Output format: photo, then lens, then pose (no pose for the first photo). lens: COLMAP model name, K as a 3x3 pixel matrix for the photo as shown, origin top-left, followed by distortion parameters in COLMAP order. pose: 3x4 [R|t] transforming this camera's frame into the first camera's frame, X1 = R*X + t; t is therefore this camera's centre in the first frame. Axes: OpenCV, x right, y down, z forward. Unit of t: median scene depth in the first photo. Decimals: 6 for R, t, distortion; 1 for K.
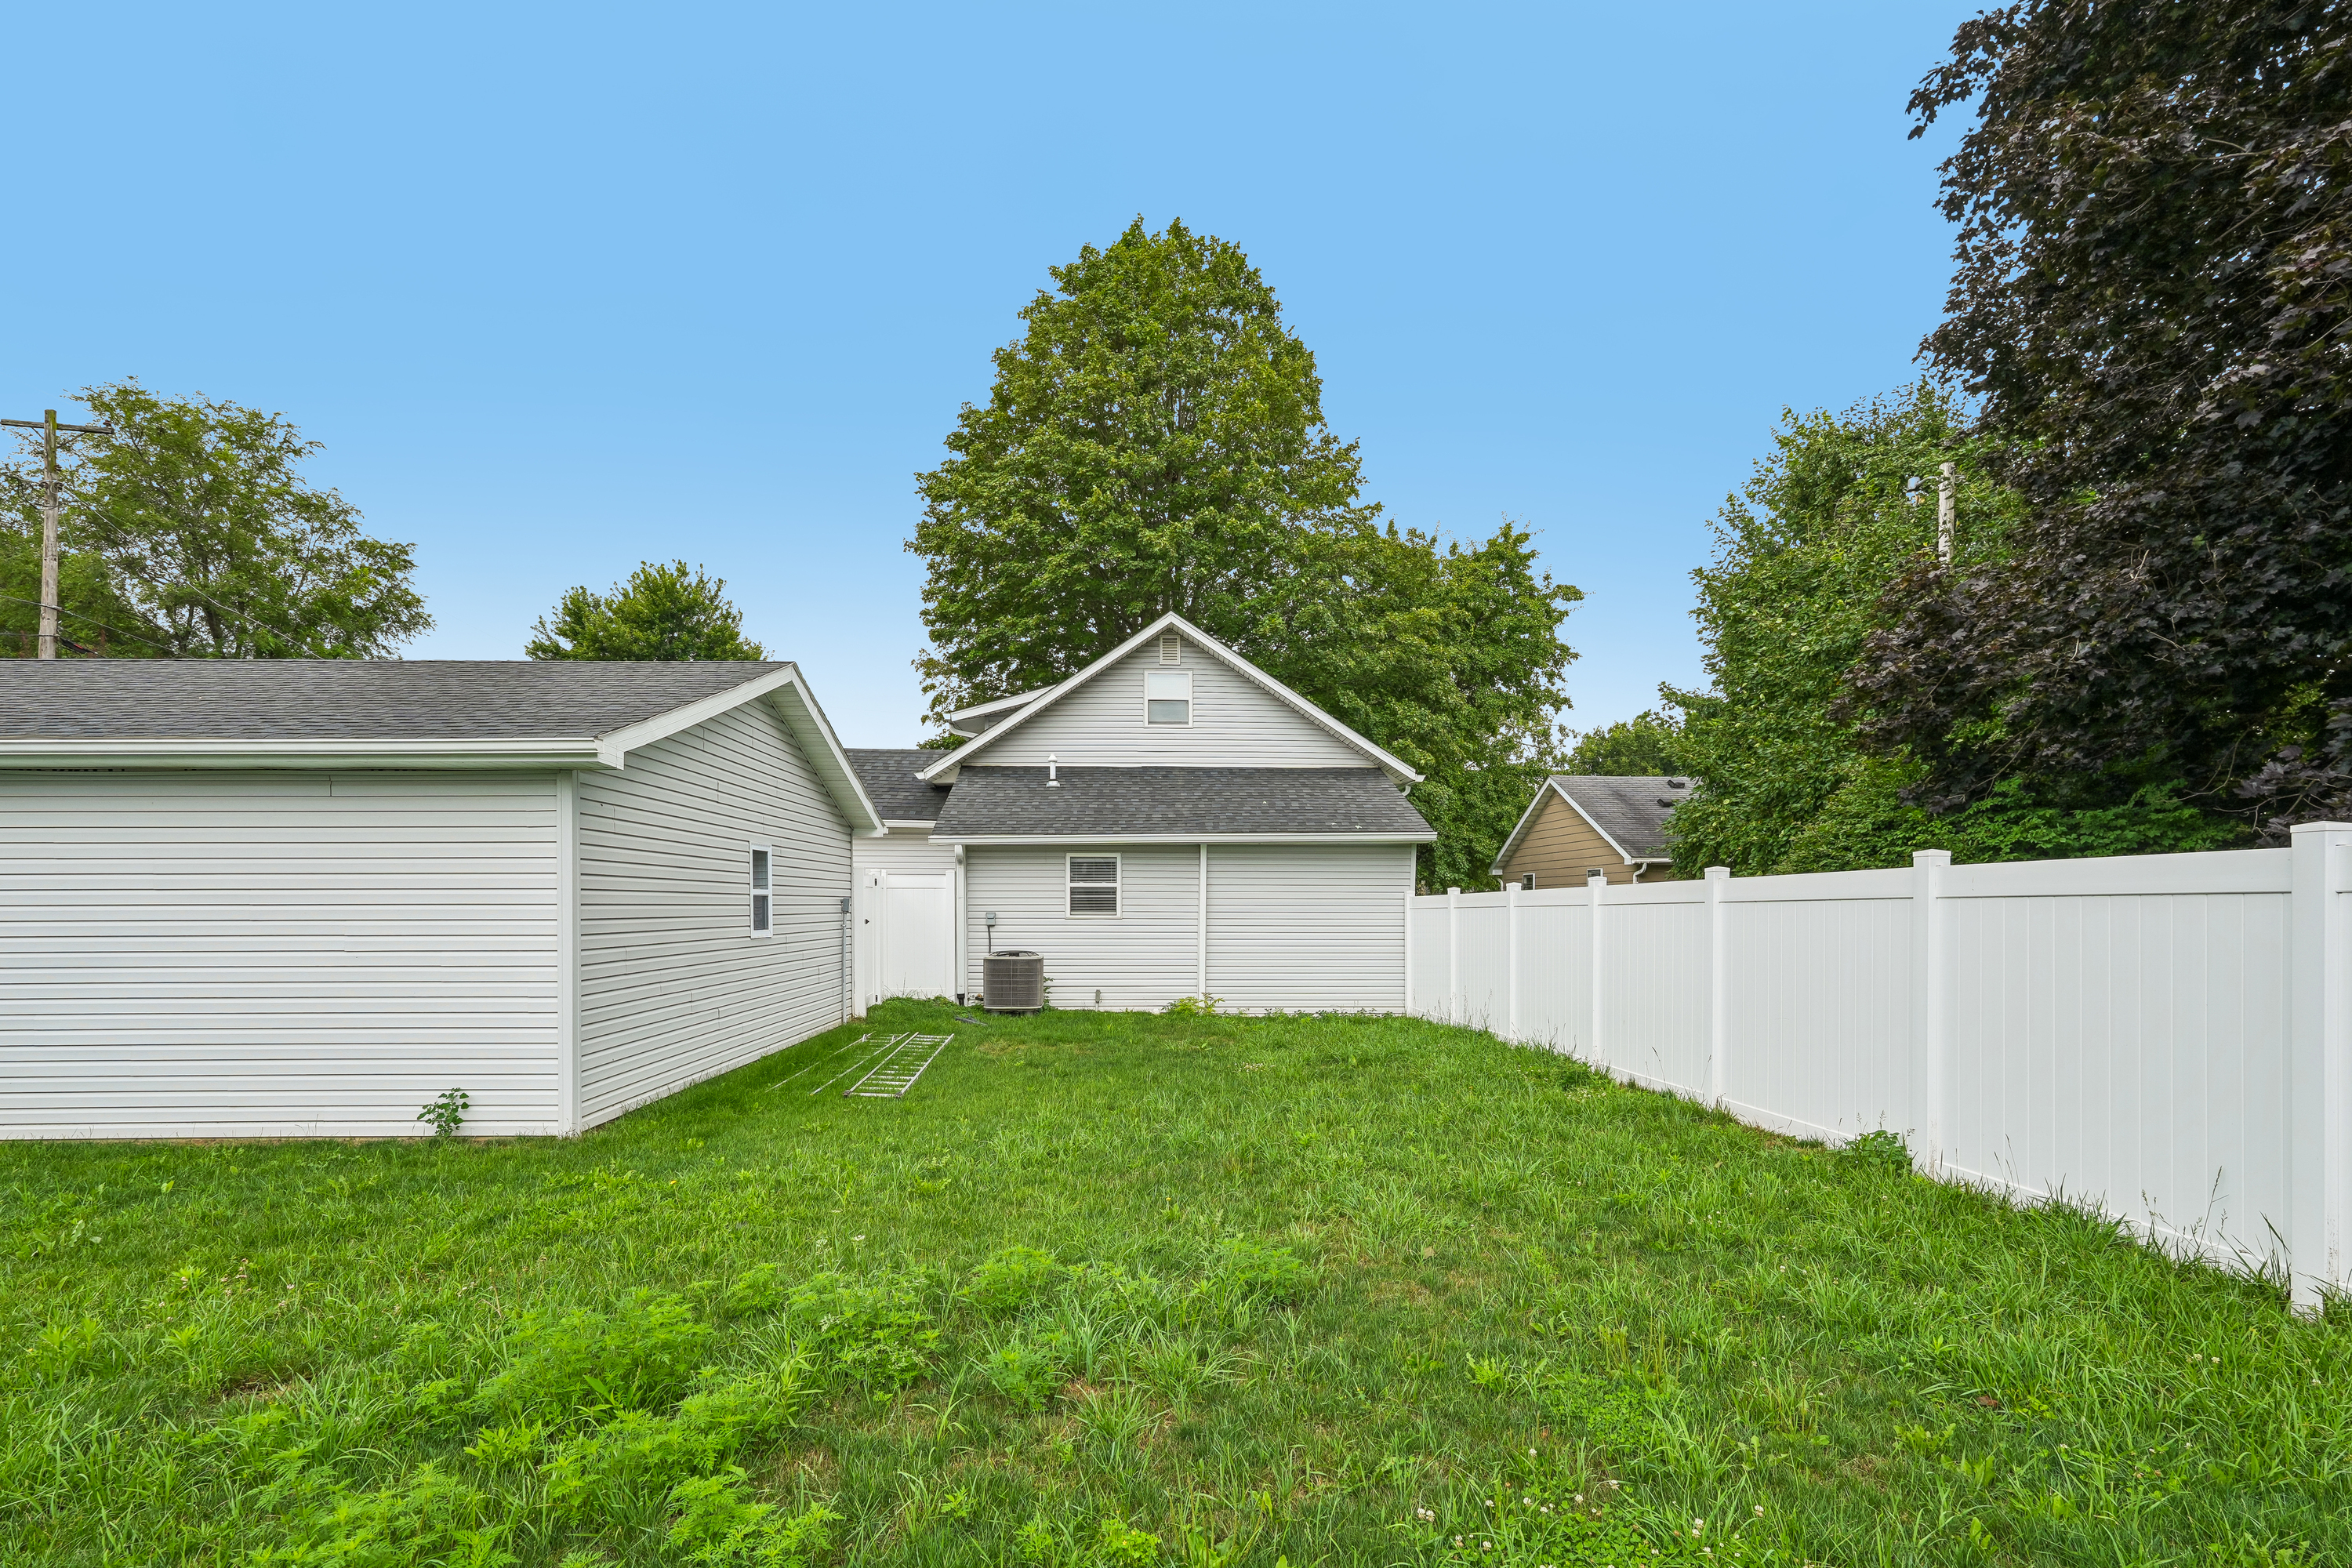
lens RADIAL K [[1123.1, 0, 1172.1], [0, 1123.1, 917.8], [0, 0, 1]] dist [-0.007748, 0.003278]
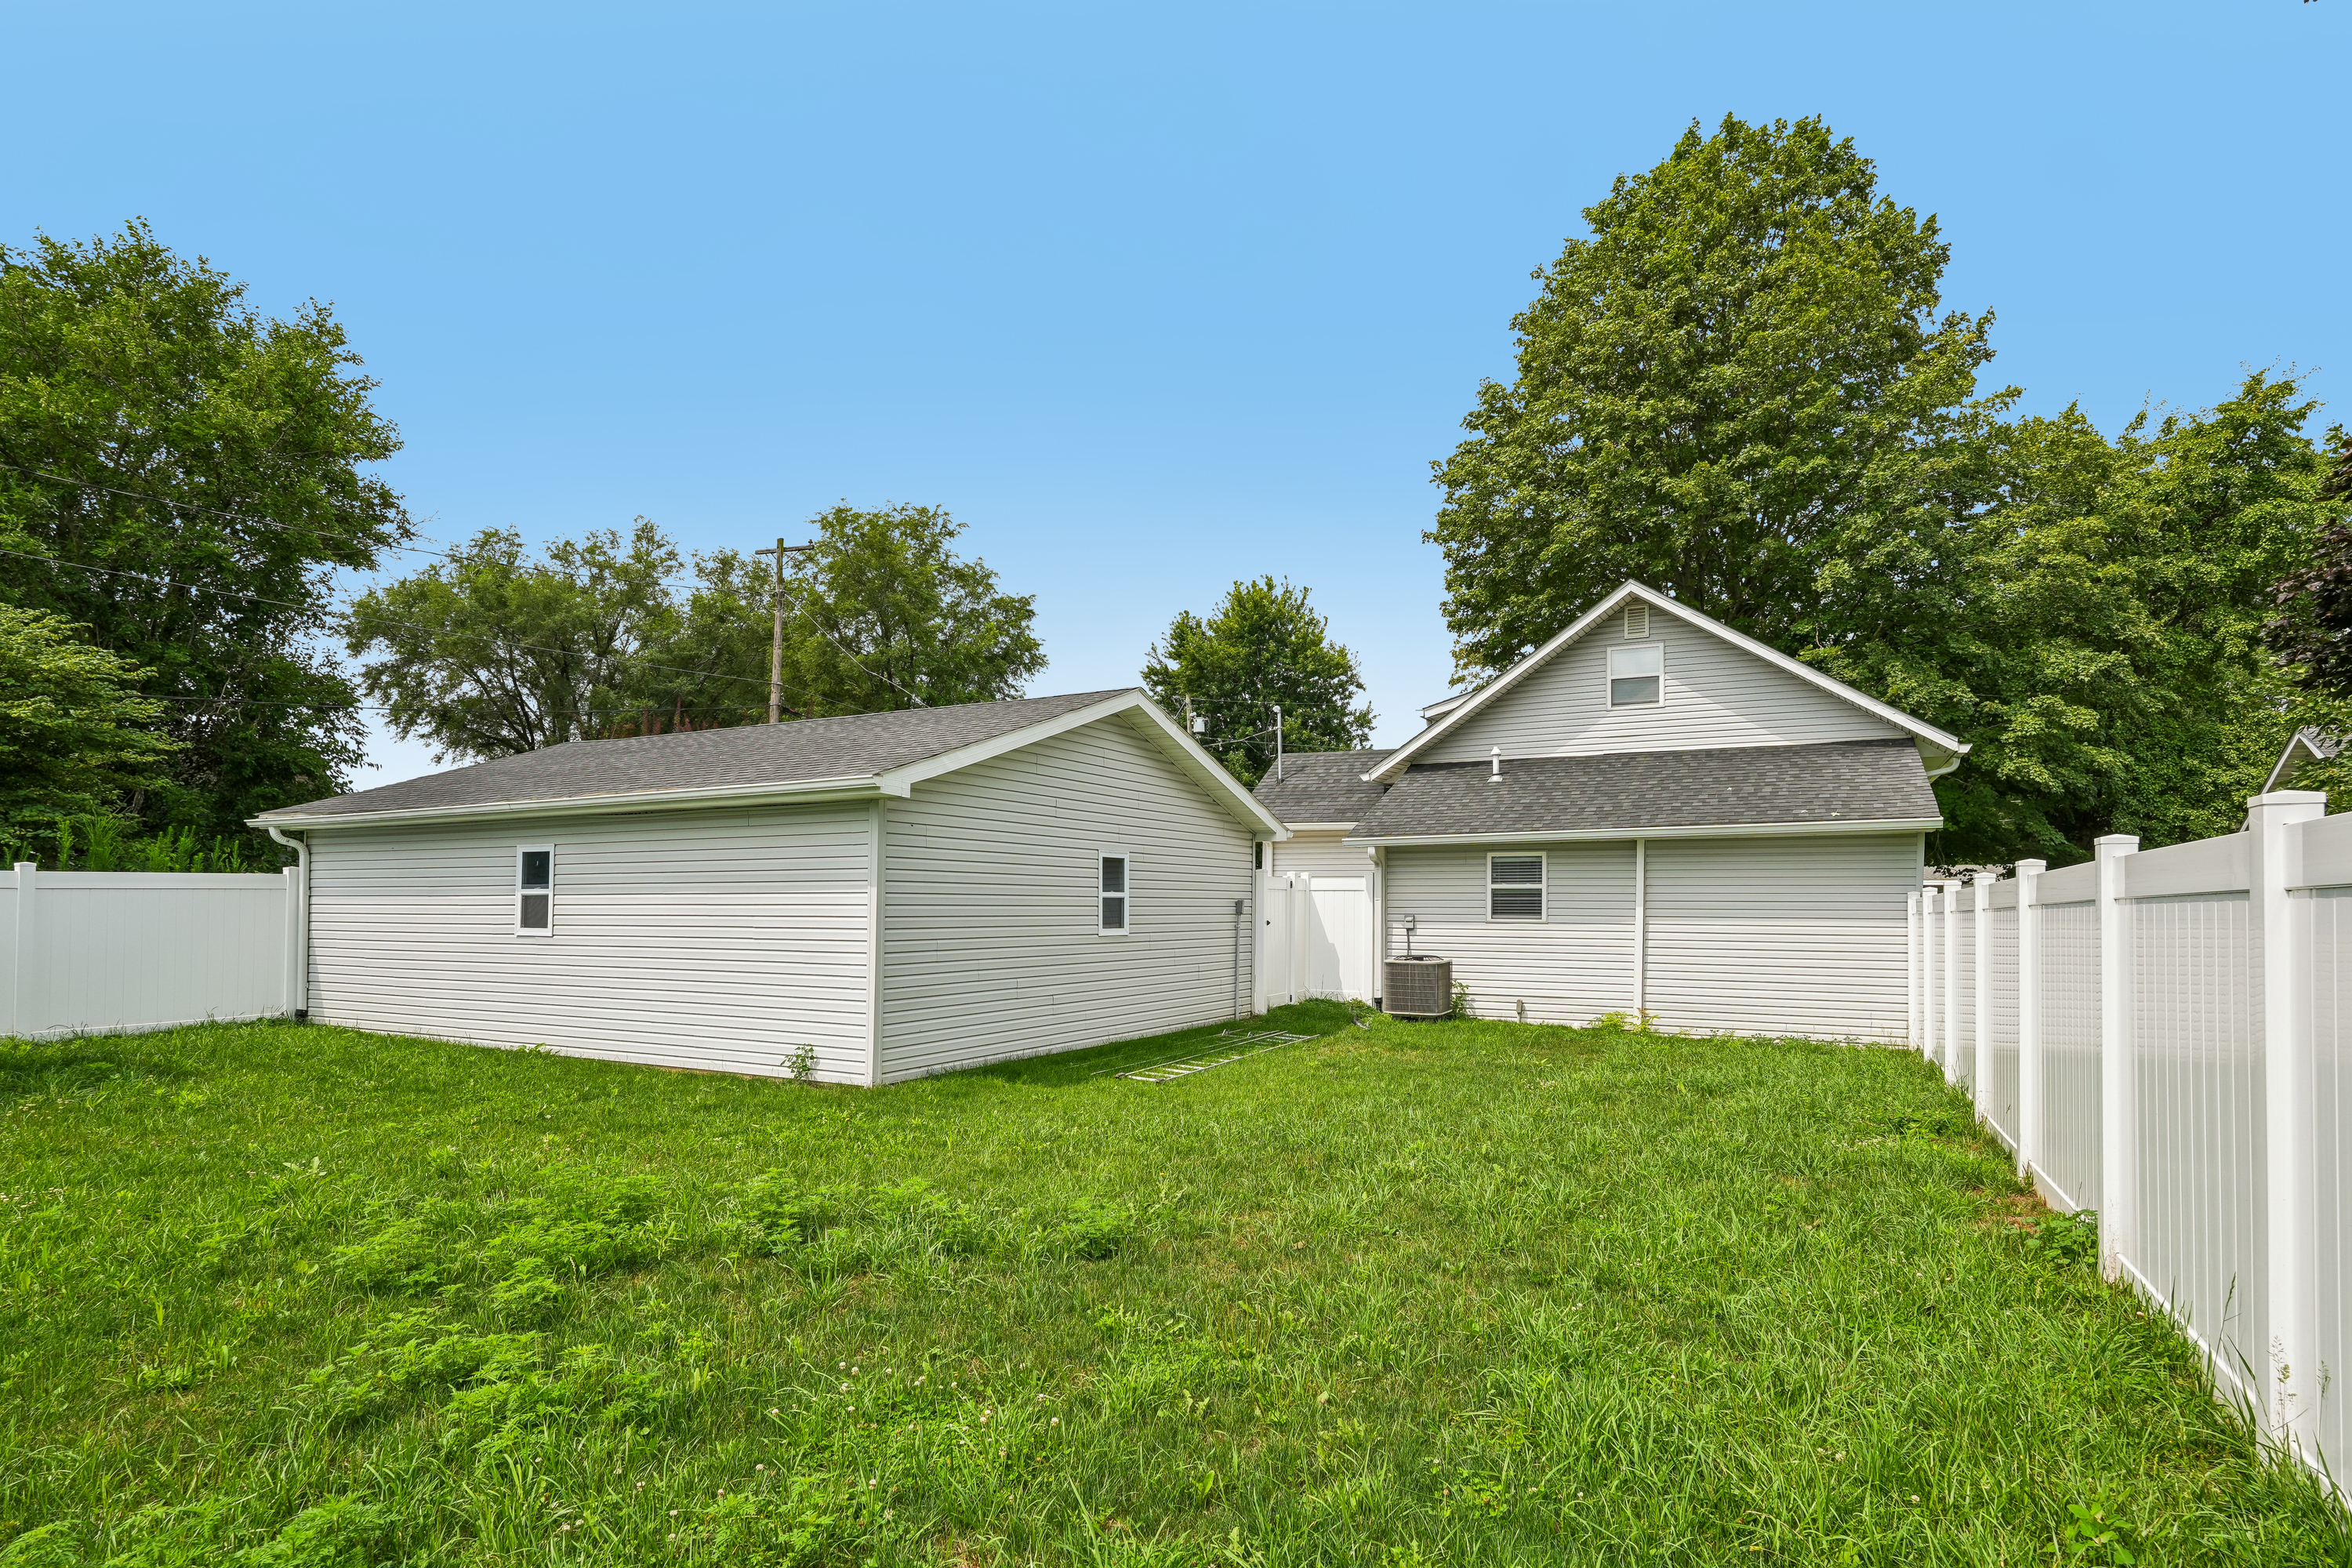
lens RADIAL K [[1216.5, 0, 1174.1], [0, 1216.5, 876.4], [0, 0, 1]] dist [0.000046, 0.001761]
pose [[0.860695, -0.009266, -0.509037, 0.112225], [-0.009953, 0.999337, -0.035020, 0.000282], [0.509024, 0.035208, 0.860032, -0.004585]]
